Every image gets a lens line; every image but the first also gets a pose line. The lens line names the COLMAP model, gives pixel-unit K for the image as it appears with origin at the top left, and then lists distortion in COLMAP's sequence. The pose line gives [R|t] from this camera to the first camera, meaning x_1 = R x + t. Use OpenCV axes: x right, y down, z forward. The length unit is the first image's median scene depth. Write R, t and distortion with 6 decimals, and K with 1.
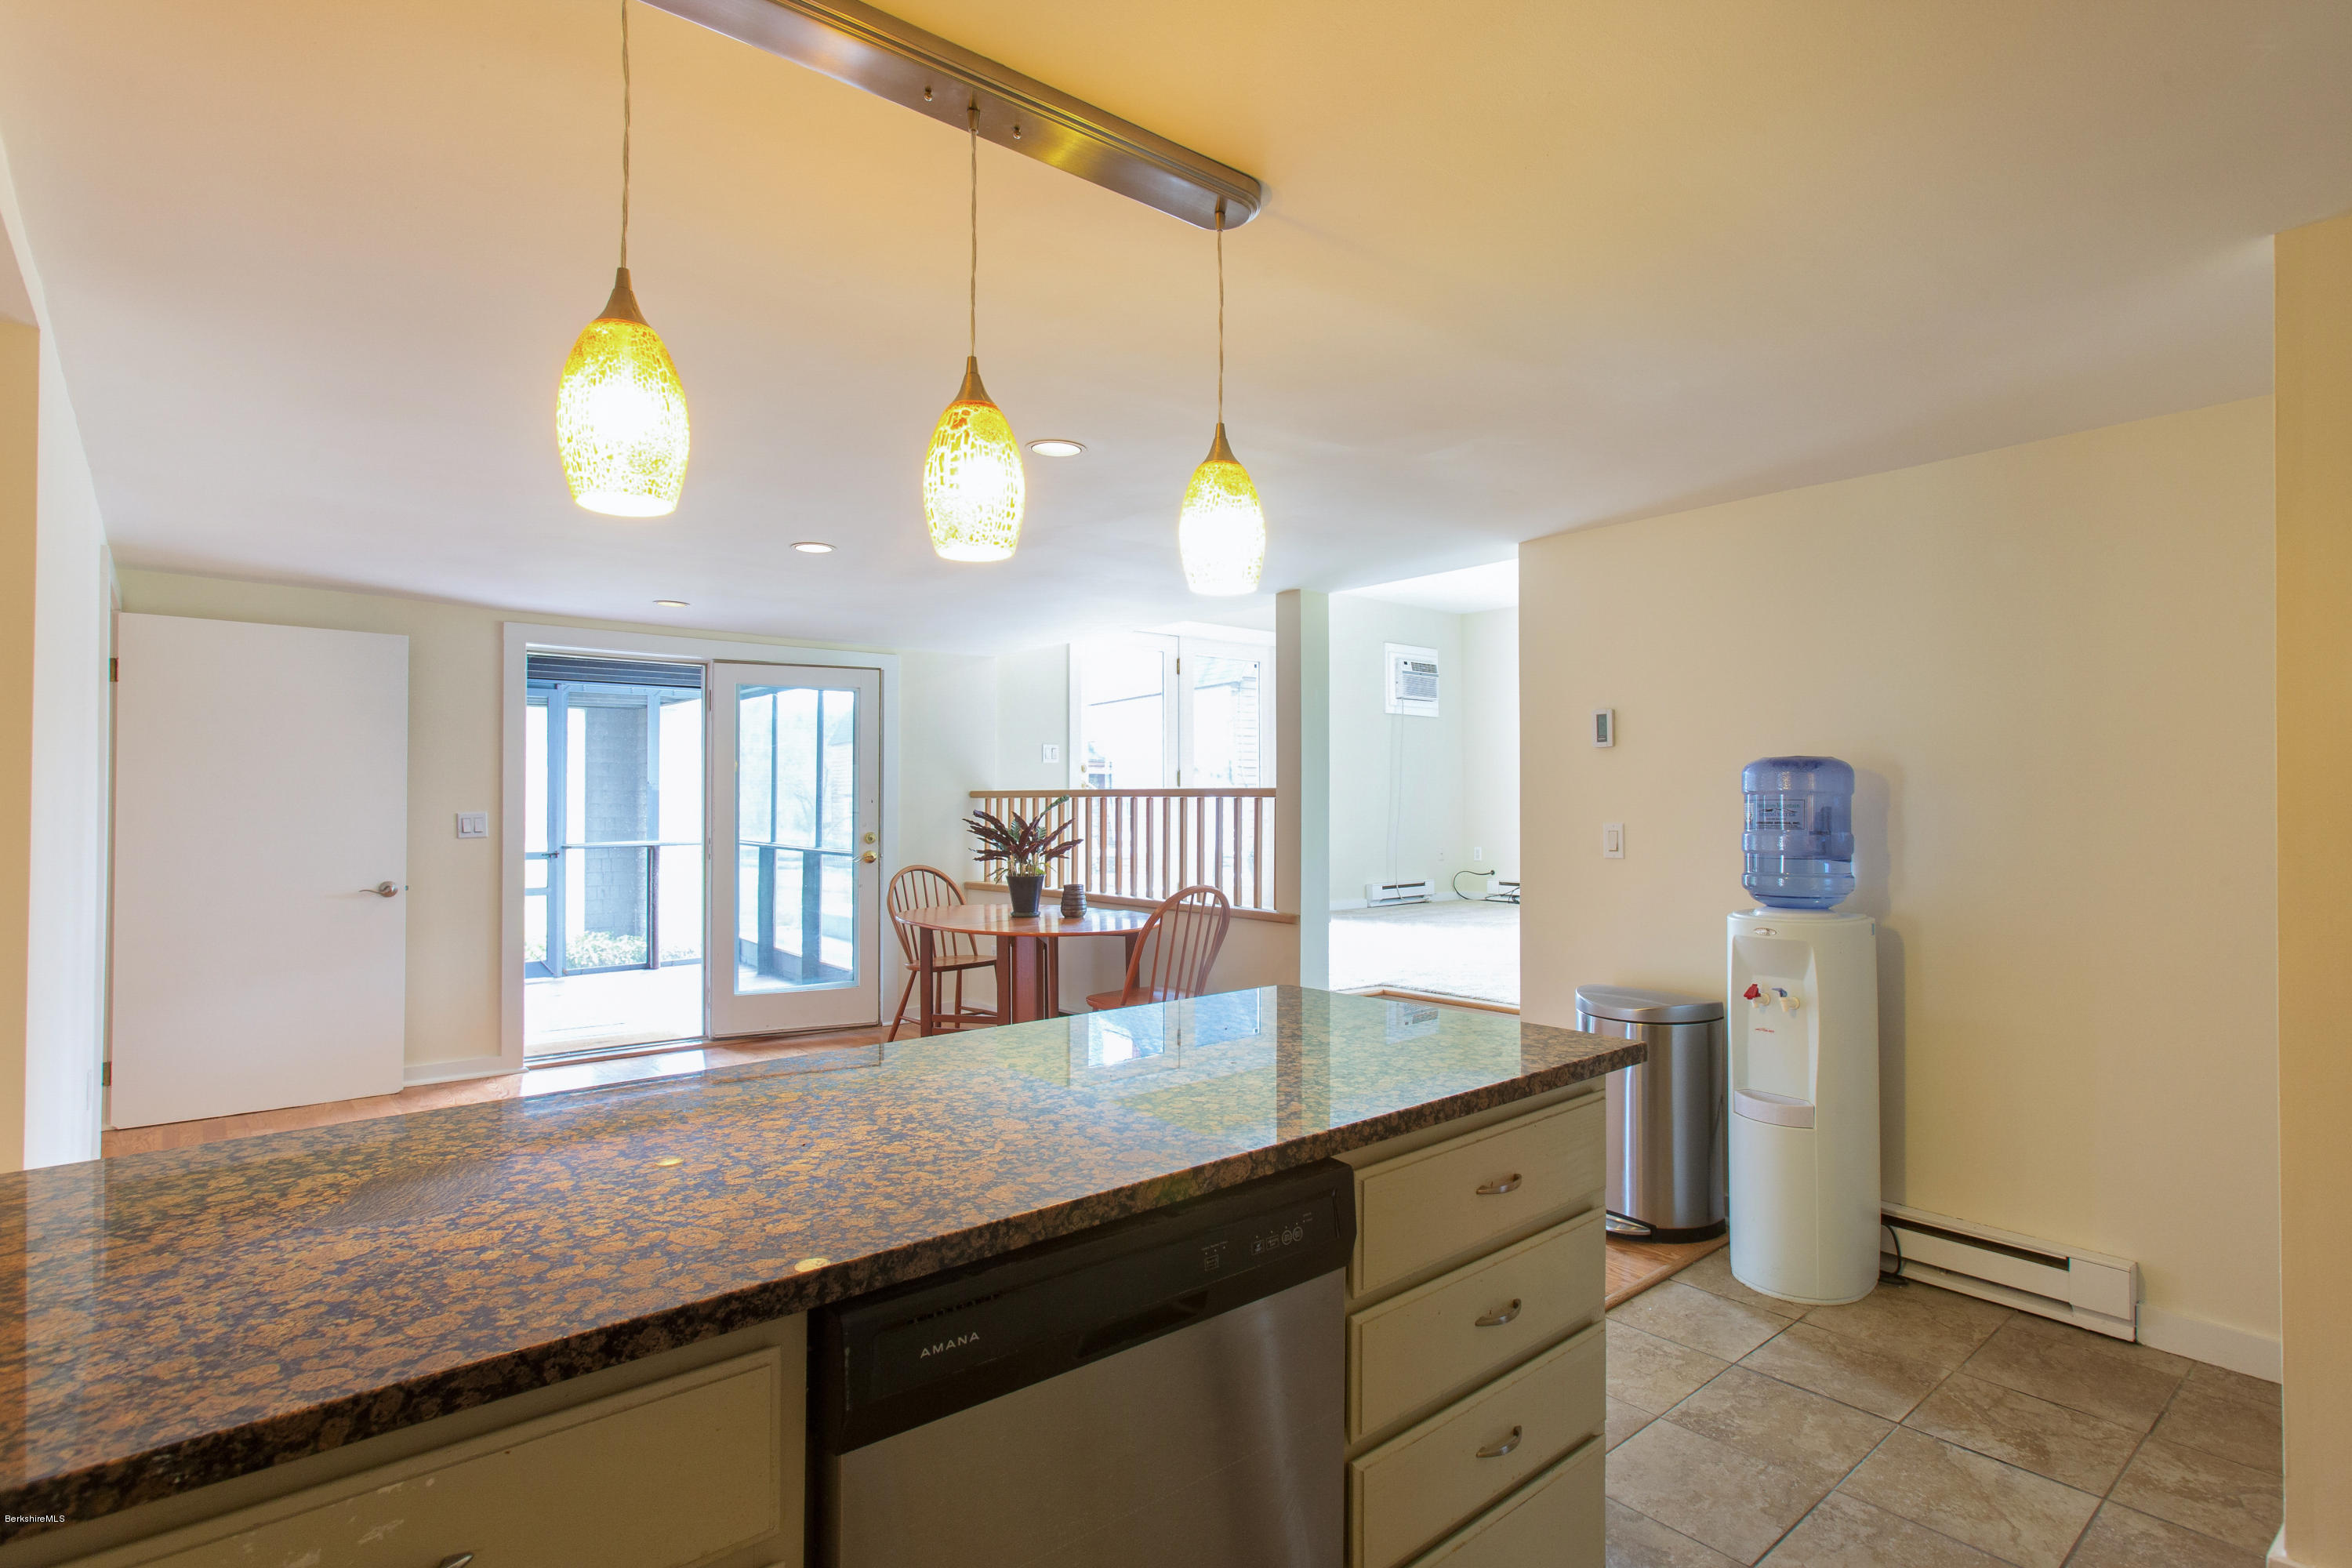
lens RADIAL K [[1140.3, 0, 1175.2], [0, 1140.3, 794.6], [0, 0, 1]] dist [0.031449, 0.000294]
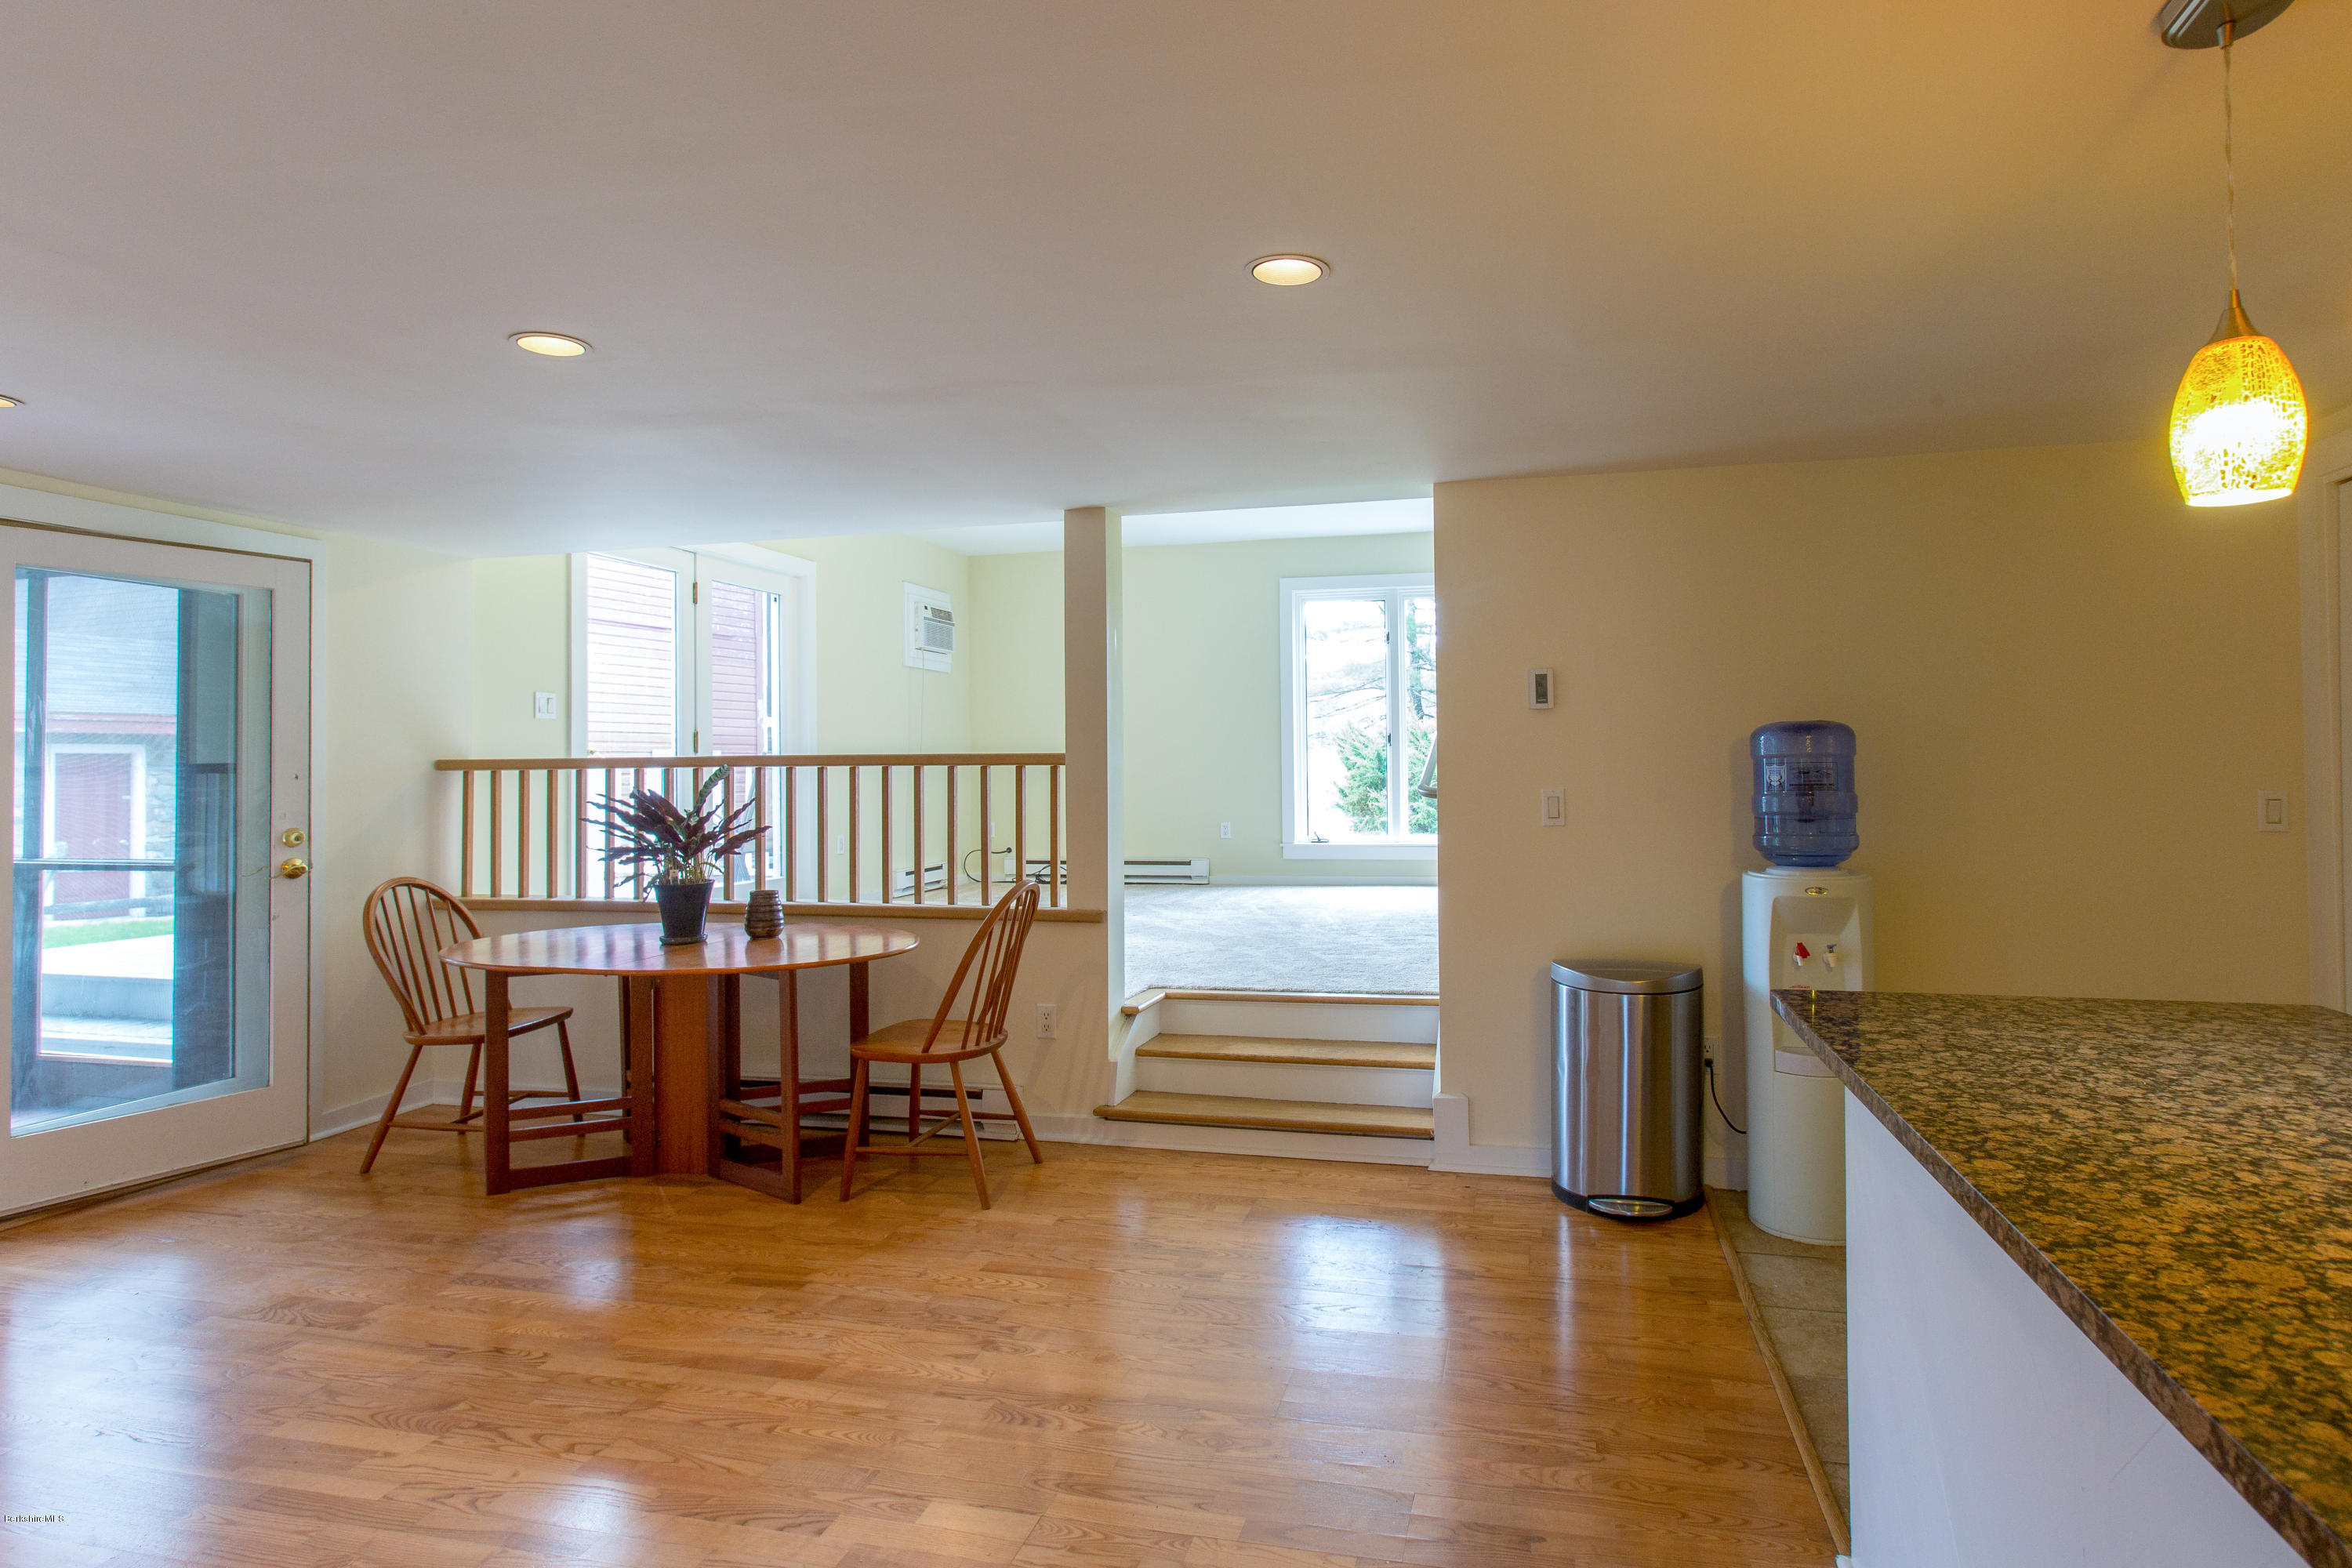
lens RADIAL K [[1281.7, 0, 1210.5], [0, 1281.7, 740.0], [0, 0, 1]] dist [-0.032224, -0.000643]
pose [[0.810145, 0.007609, 0.586181, -0.323954], [0.004467, 0.999807, -0.019152, 0.001909], [-0.586213, 0.018135, 0.809954, 0.210977]]
